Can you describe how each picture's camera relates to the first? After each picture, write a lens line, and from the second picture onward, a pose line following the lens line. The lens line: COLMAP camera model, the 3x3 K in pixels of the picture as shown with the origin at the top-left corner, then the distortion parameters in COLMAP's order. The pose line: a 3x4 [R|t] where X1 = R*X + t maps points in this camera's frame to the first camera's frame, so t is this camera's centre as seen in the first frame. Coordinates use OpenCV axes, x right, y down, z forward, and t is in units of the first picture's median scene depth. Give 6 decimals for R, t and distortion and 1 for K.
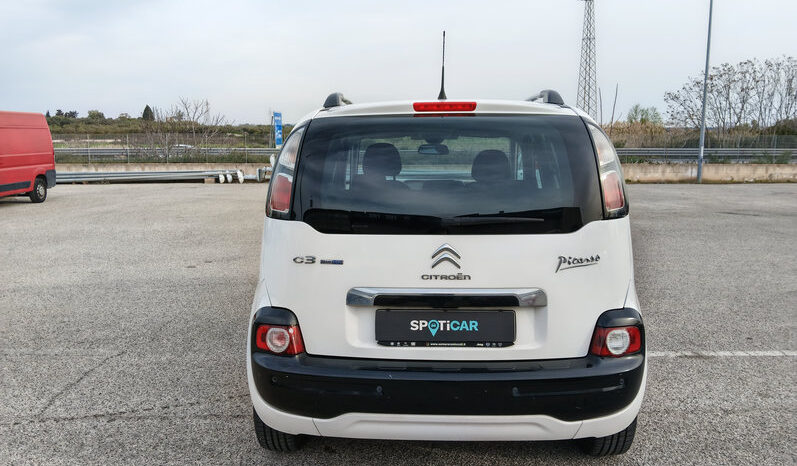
lens RADIAL K [[646.8, 0, 396.8], [0, 646.8, 236.9], [0, 0, 1]] dist [0.067302, -0.147356]
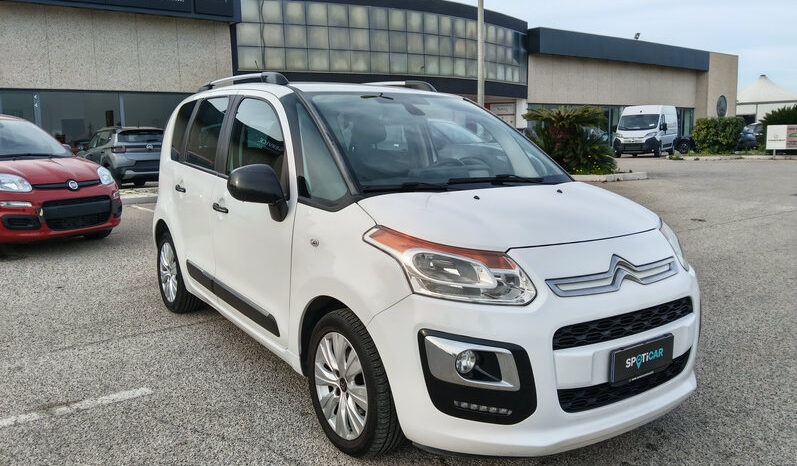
lens RADIAL K [[646.8, 0, 397.5], [0, 646.8, 231.2], [0, 0, 1]] dist [0.067302, -0.147356]
pose [[-0.802143, 0.096923, -0.589213, 0.983492], [-0.077749, 0.961387, 0.263990, -0.395025], [0.592048, 0.257568, -0.763634, 3.036157]]
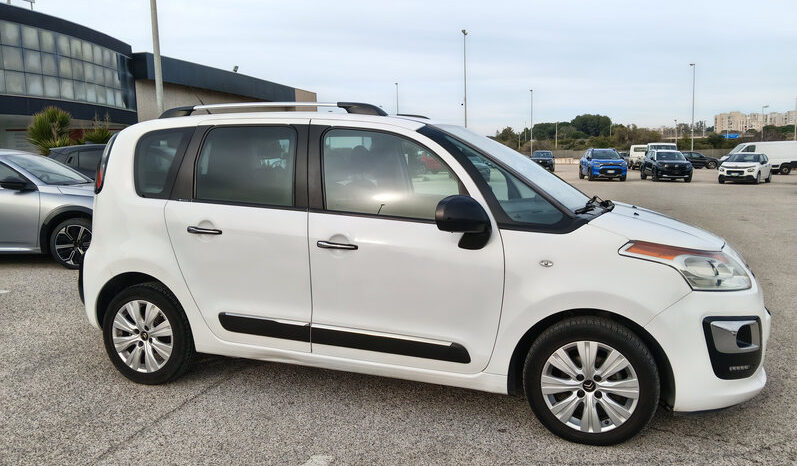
lens RADIAL K [[646.8, 0, 396.2], [0, 646.8, 238.9], [0, 0, 1]] dist [0.067302, -0.147356]
pose [[-0.288813, 0.125590, -0.949112, 1.673470], [-0.125551, 0.977829, 0.167595, -0.285642], [0.949118, 0.167565, -0.266642, 2.158520]]
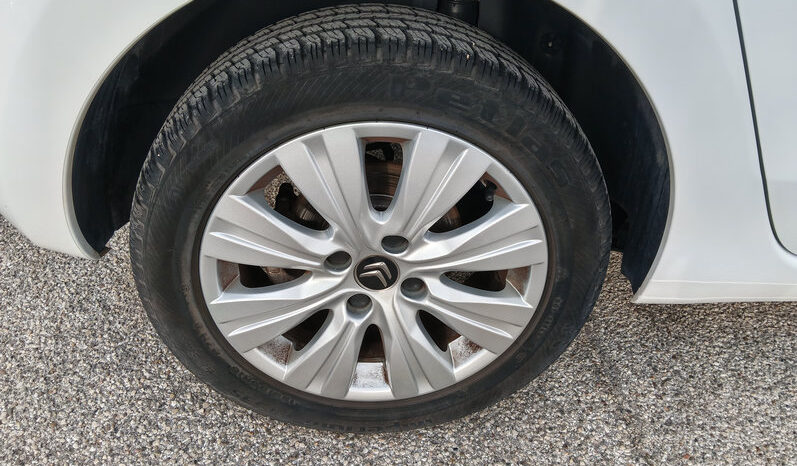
lens RADIAL K [[646.8, 0, 402.7], [0, 646.8, 243.3], [0, 0, 1]] dist [0.067302, -0.147356]
pose [[0.091178, 0.590114, -0.802155, 0.664162], [-0.164803, 0.803345, 0.572257, 0.068615], [0.982103, 0.080020, 0.170500, 1.167406]]
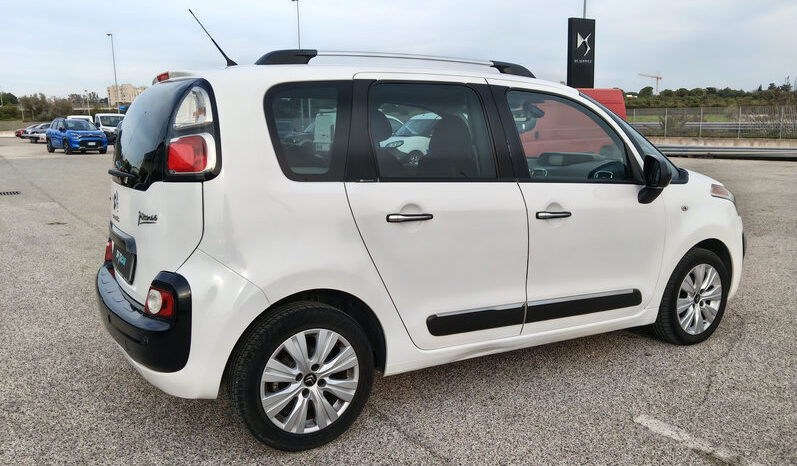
lens RADIAL K [[646.8, 0, 397.9], [0, 646.8, 237.1], [0, 0, 1]] dist [0.067302, -0.147356]
pose [[0.546305, 0.143230, -0.825249, 1.336213], [-0.111908, 0.988919, 0.097554, -0.079114], [0.830077, 0.039057, 0.556280, 0.725006]]
